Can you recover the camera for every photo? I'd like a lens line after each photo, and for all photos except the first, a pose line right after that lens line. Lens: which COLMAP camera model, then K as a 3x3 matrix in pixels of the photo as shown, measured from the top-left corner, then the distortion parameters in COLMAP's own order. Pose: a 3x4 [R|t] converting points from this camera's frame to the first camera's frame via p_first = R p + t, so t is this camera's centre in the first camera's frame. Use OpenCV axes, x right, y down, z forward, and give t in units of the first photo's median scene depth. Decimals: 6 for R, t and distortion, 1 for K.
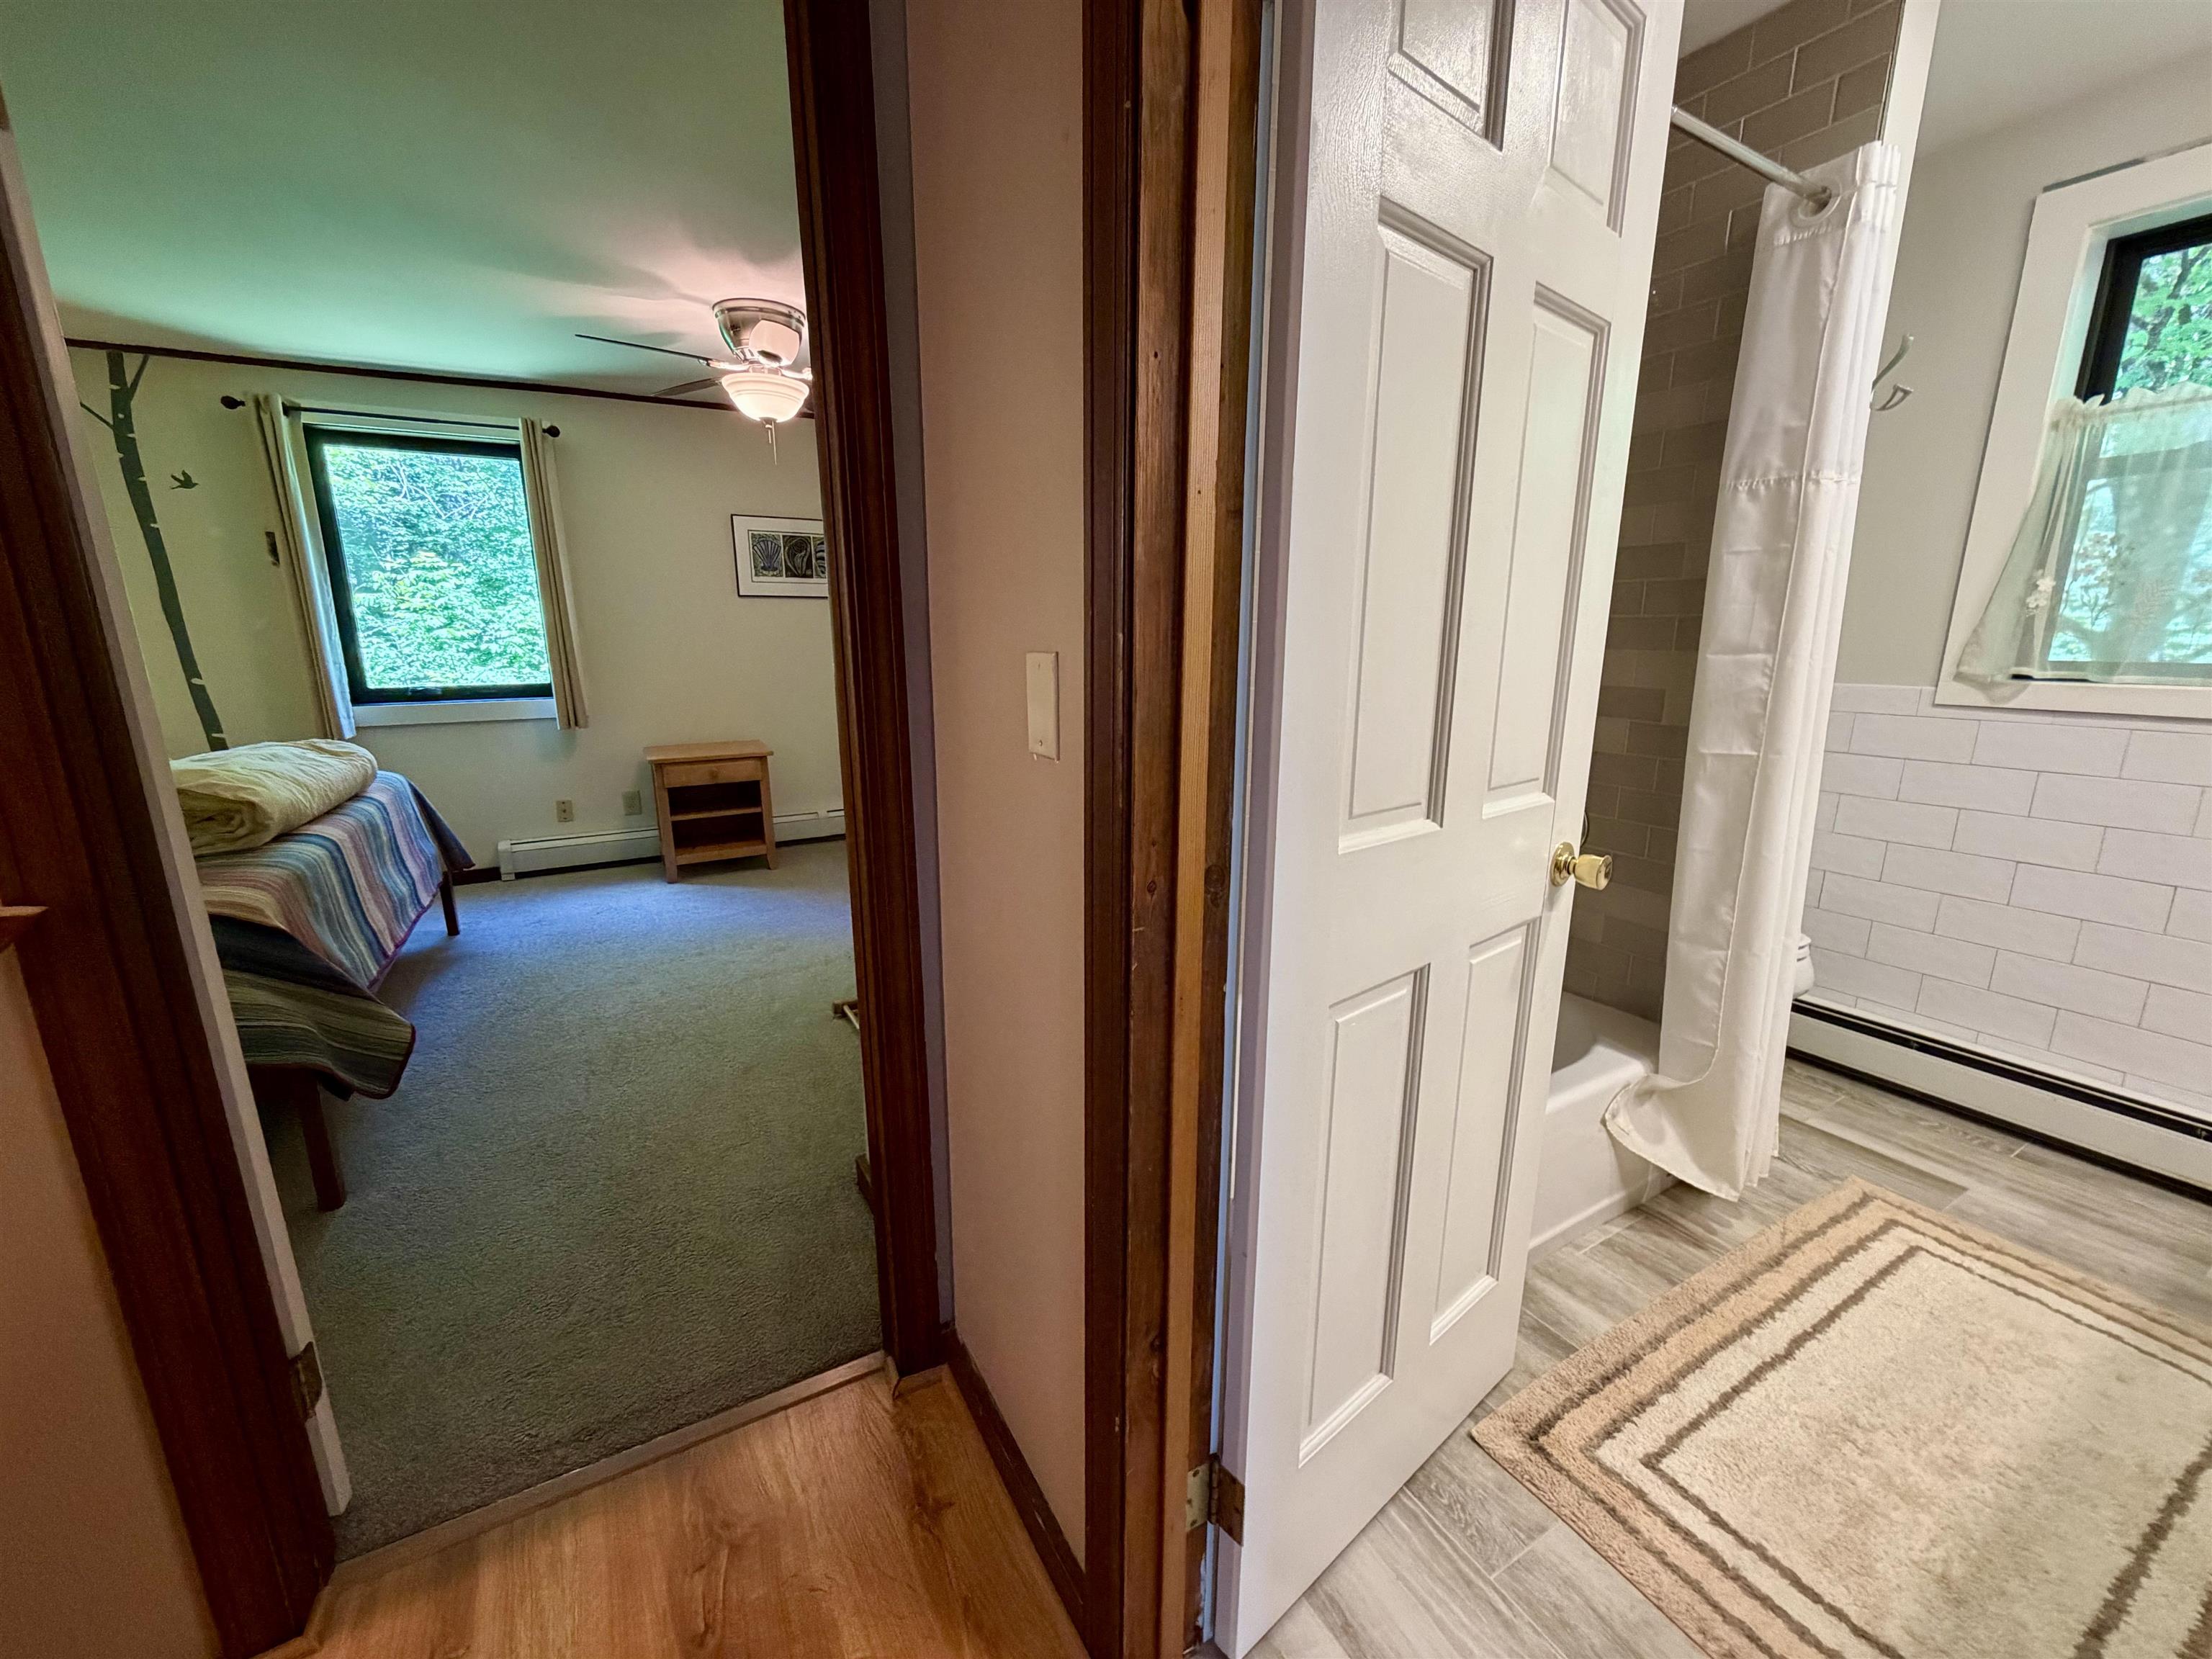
lens RADIAL K [[882.7, 0, 1105.0], [0, 882.7, 832.3], [0, 0, 1]] dist [0.001412, -0.000299]
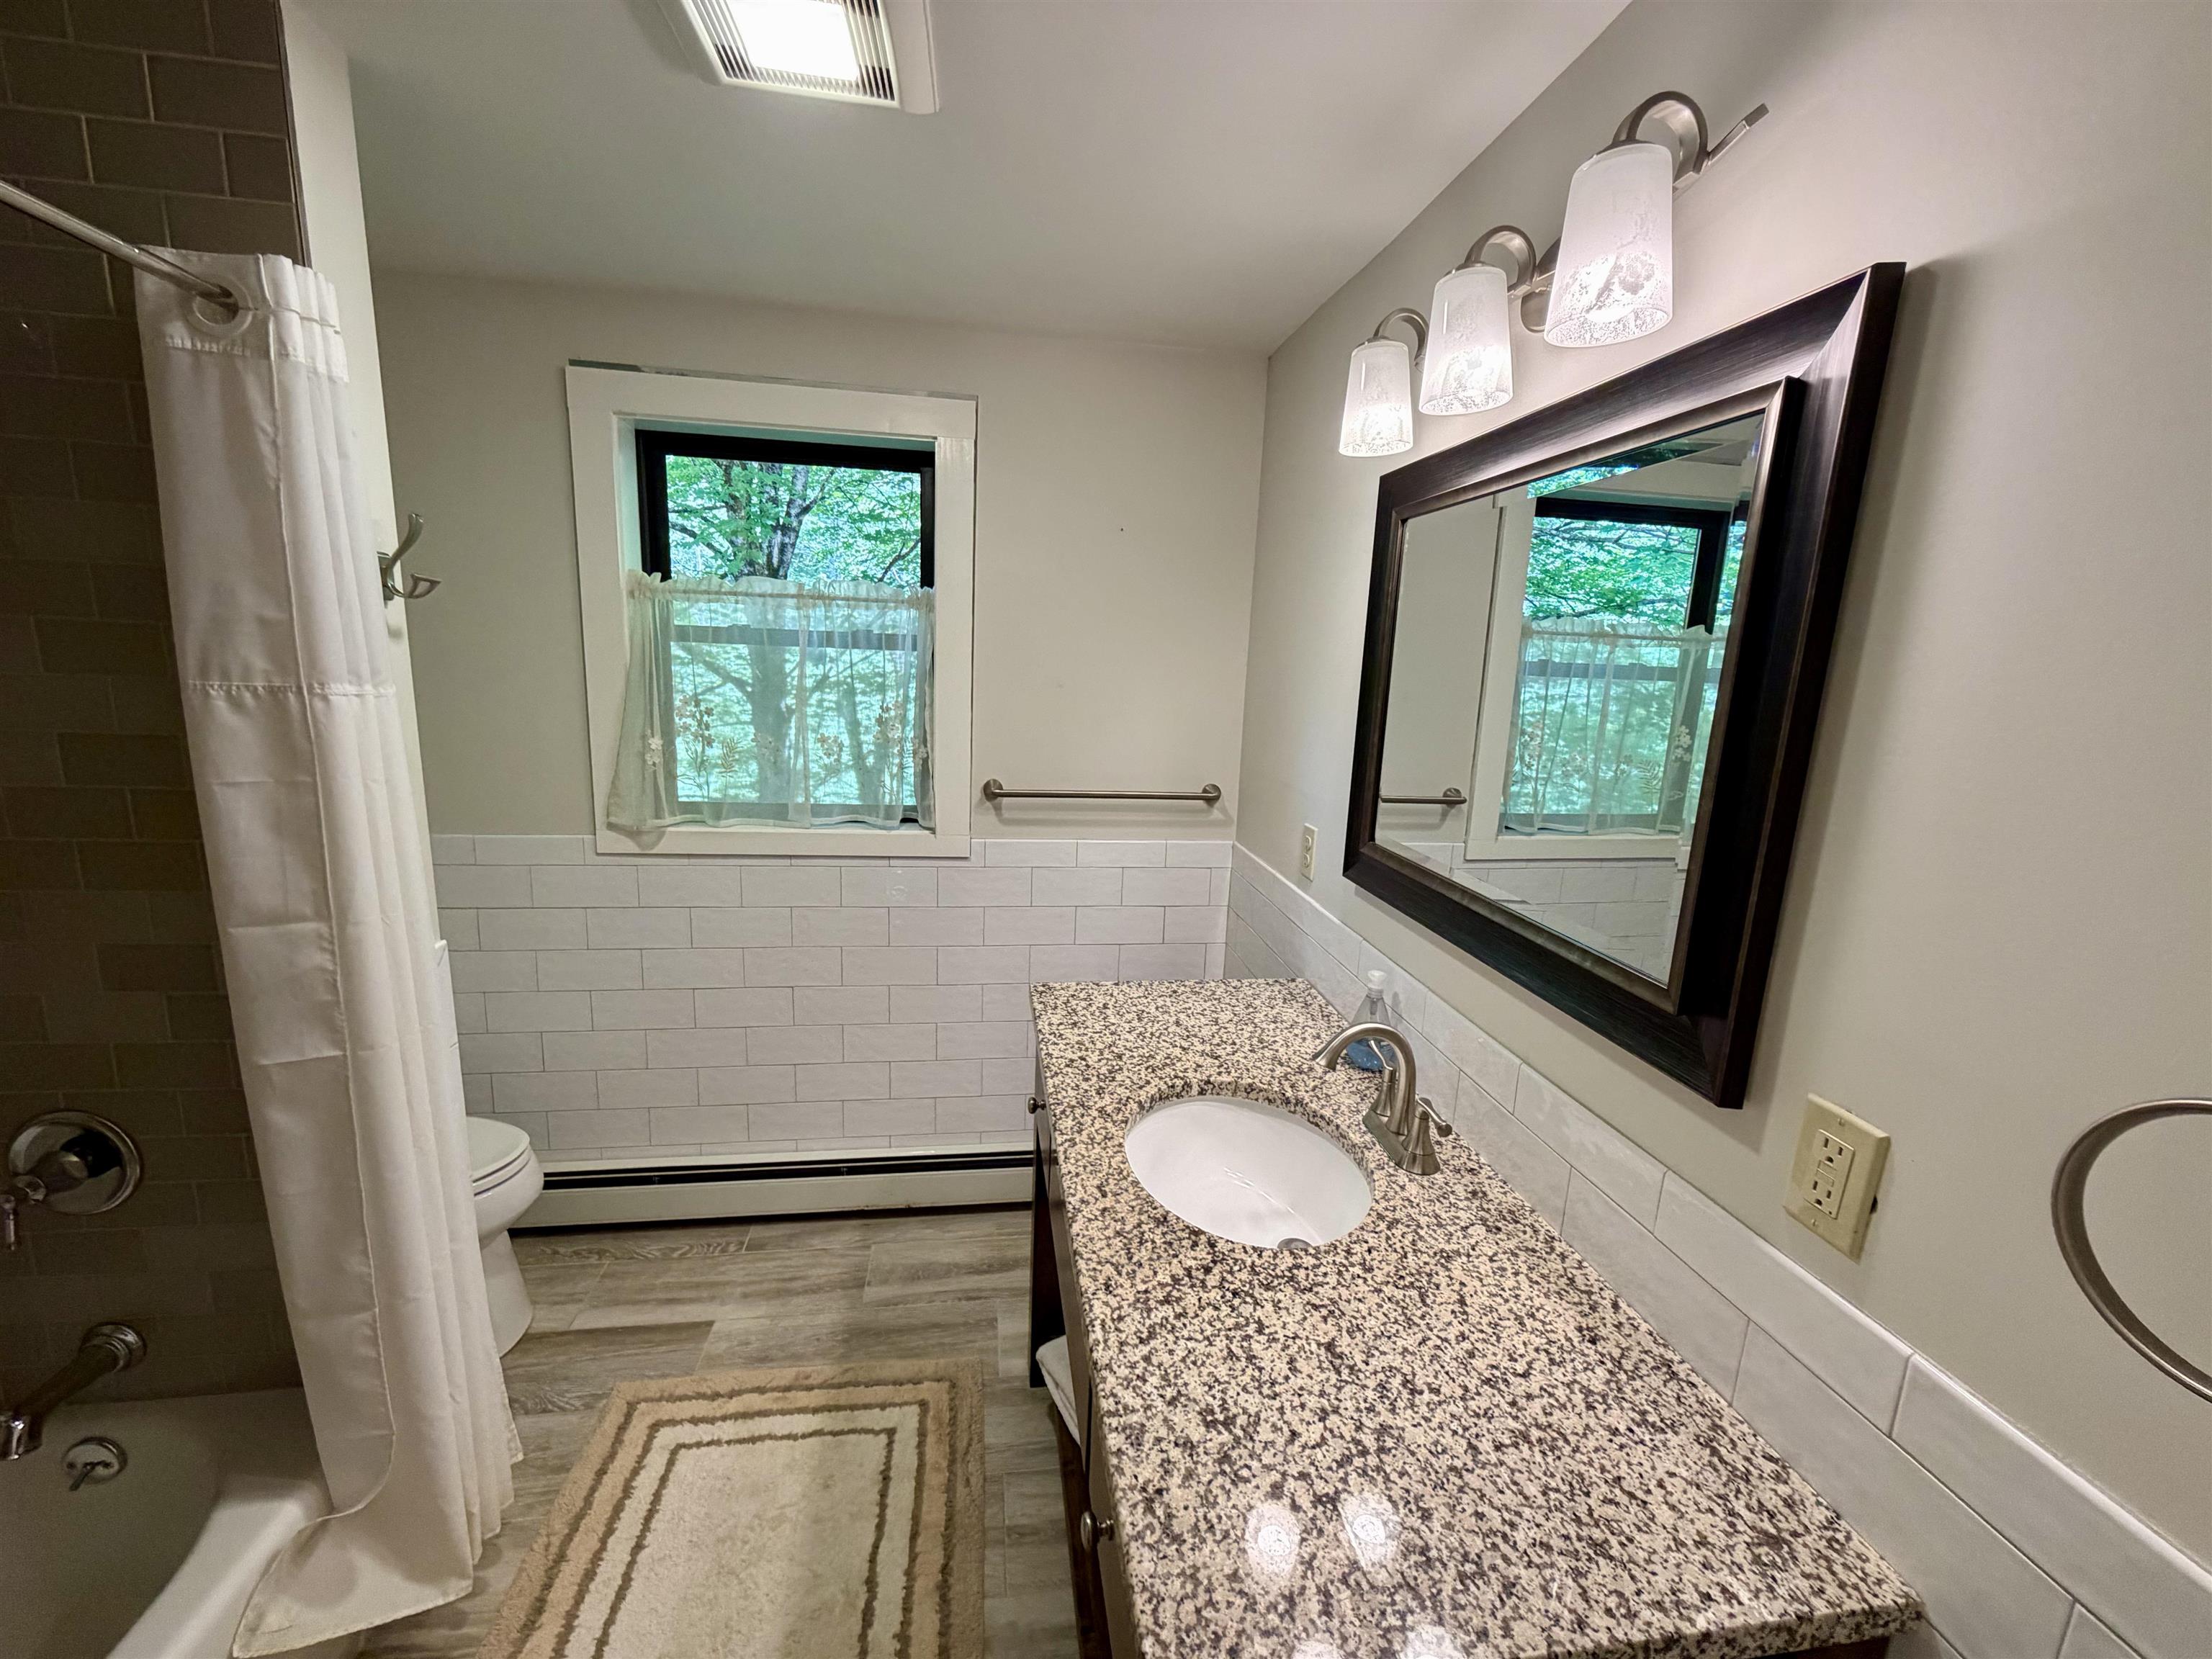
lens RADIAL K [[882.7, 0, 1107.3], [0, 882.7, 829.9], [0, 0, 1]] dist [0.001412, -0.000299]
pose [[0.368805, -0.155009, 0.916491, 0.316838], [0.161616, 0.981672, 0.100997, -0.231231], [-0.915349, 0.110871, 0.387098, 0.113867]]
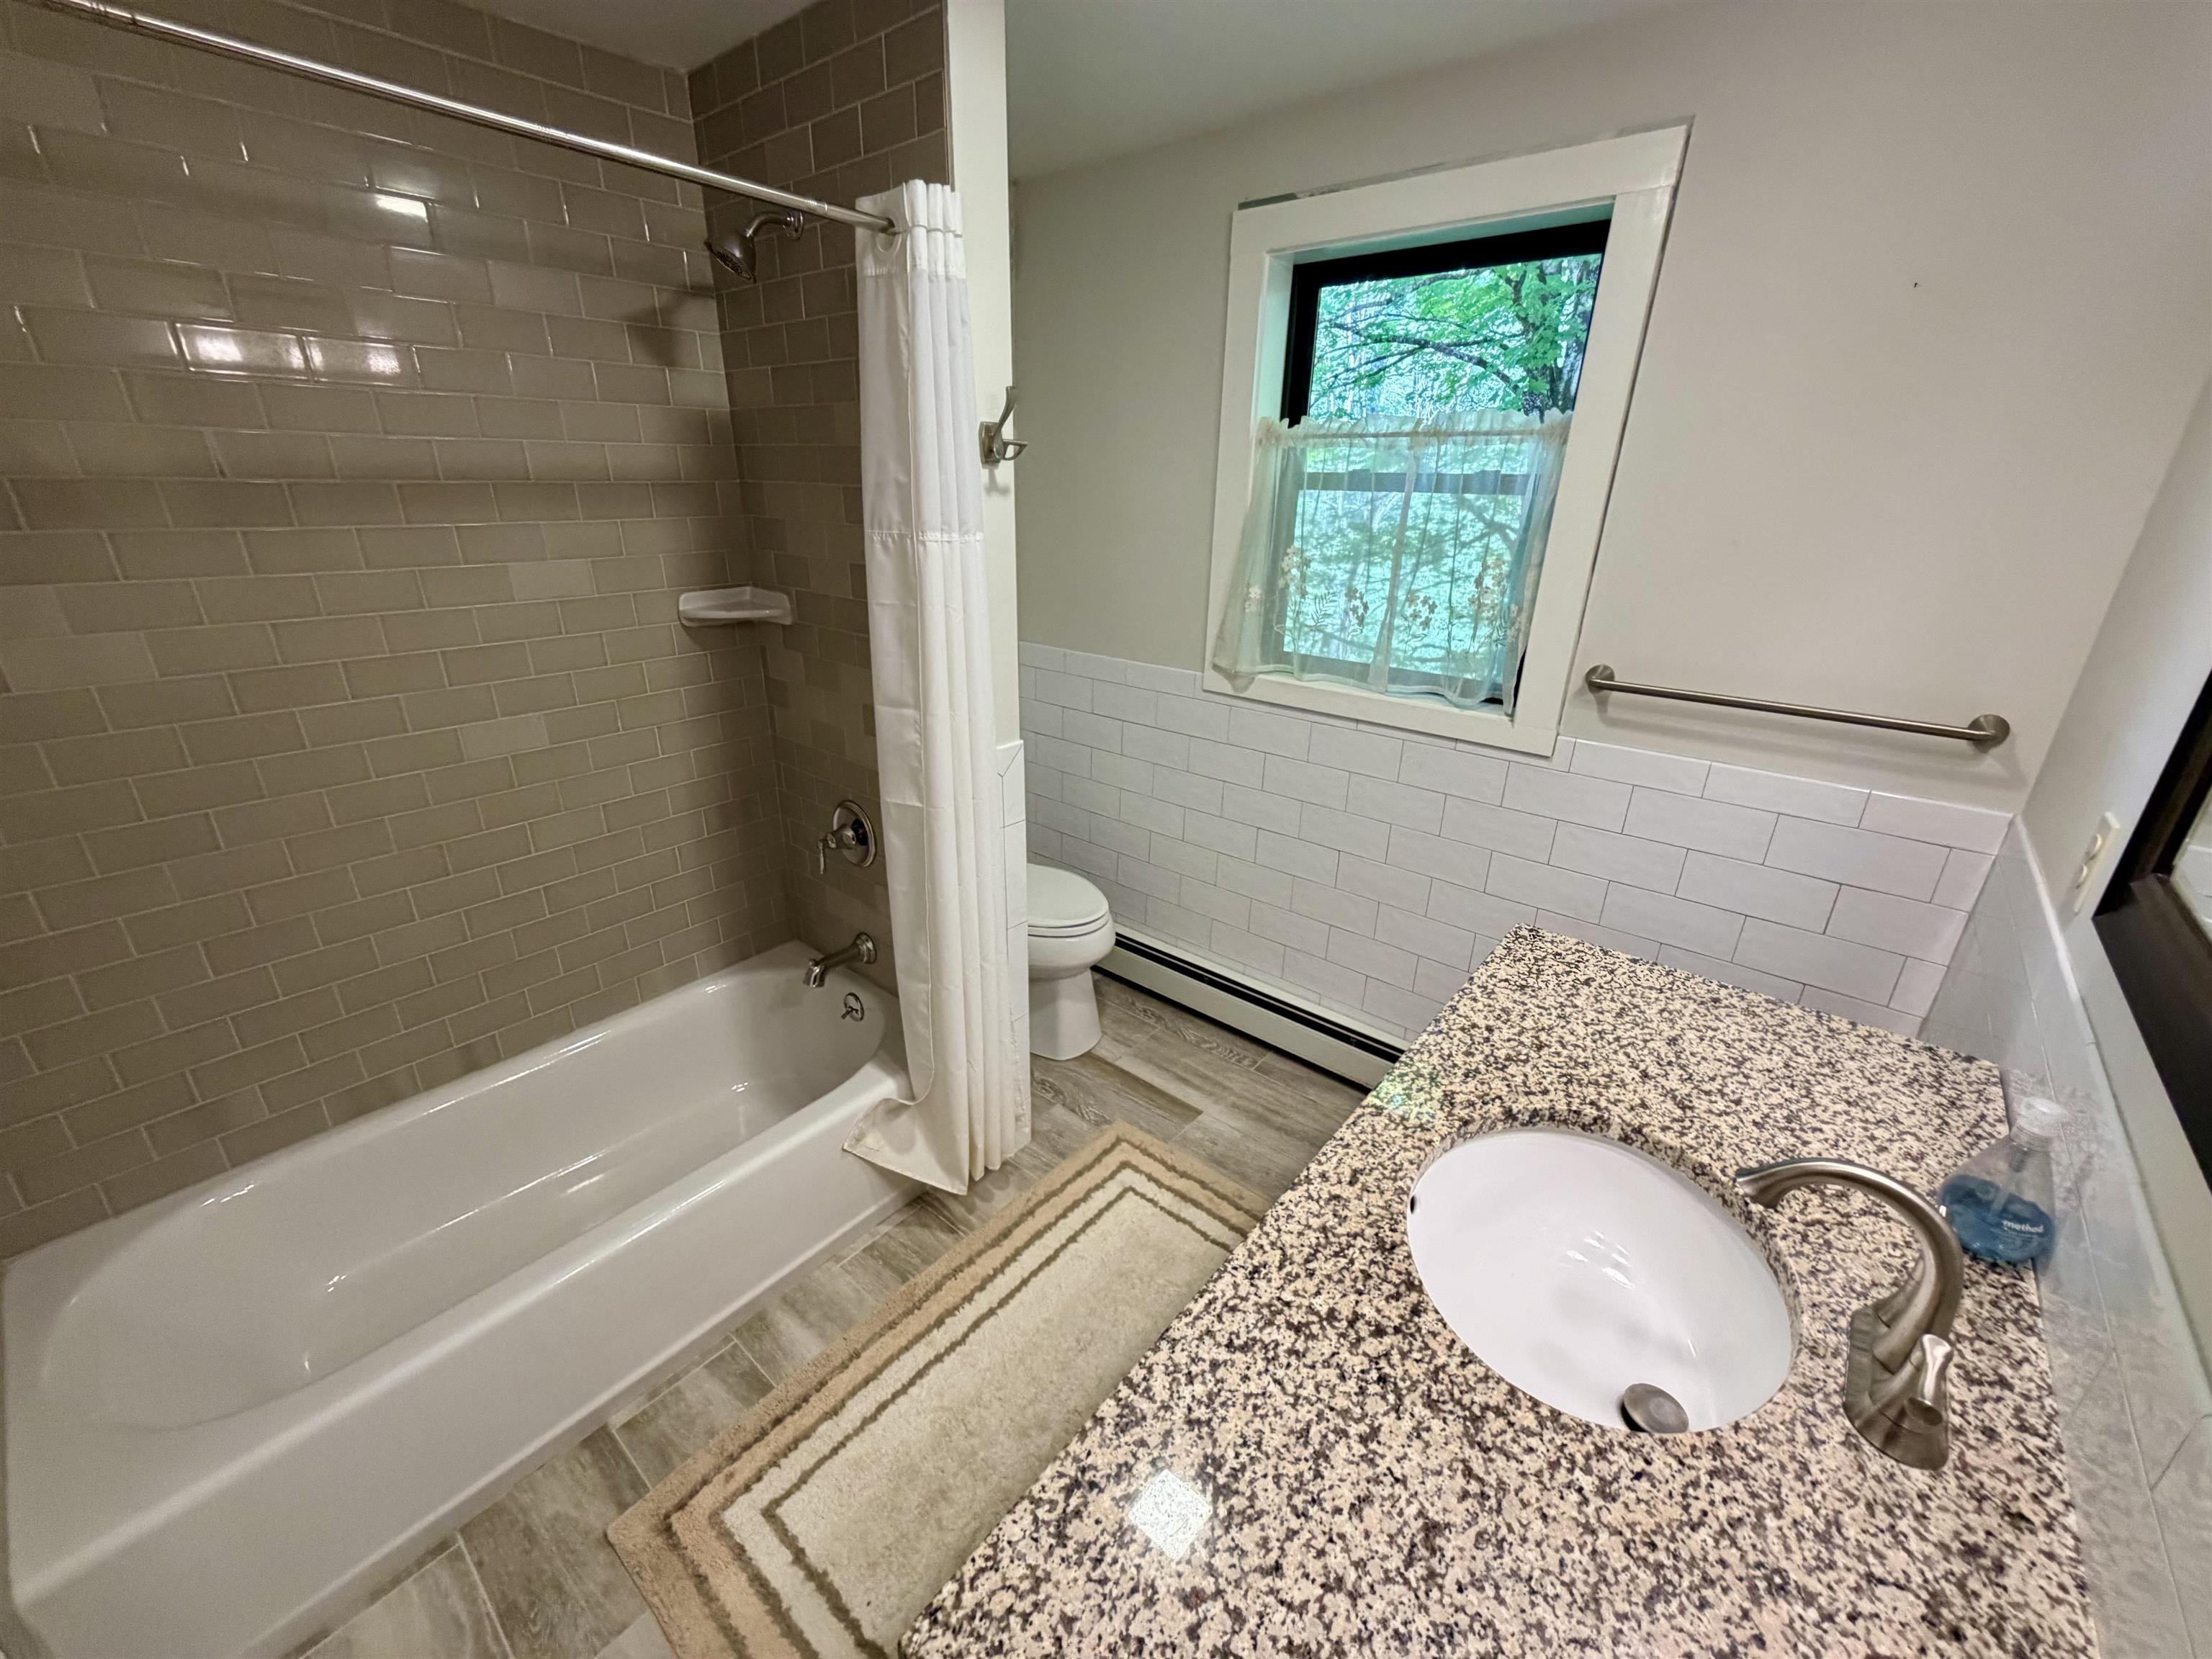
lens RADIAL K [[882.7, 0, 1112.8], [0, 882.7, 827.8], [0, 0, 1]] dist [0.001412, -0.000299]
pose [[0.939361, -0.104534, 0.326608, 0.583500], [0.051470, 0.984596, 0.167096, -0.214023], [-0.339044, -0.140153, 0.930272, -0.029172]]
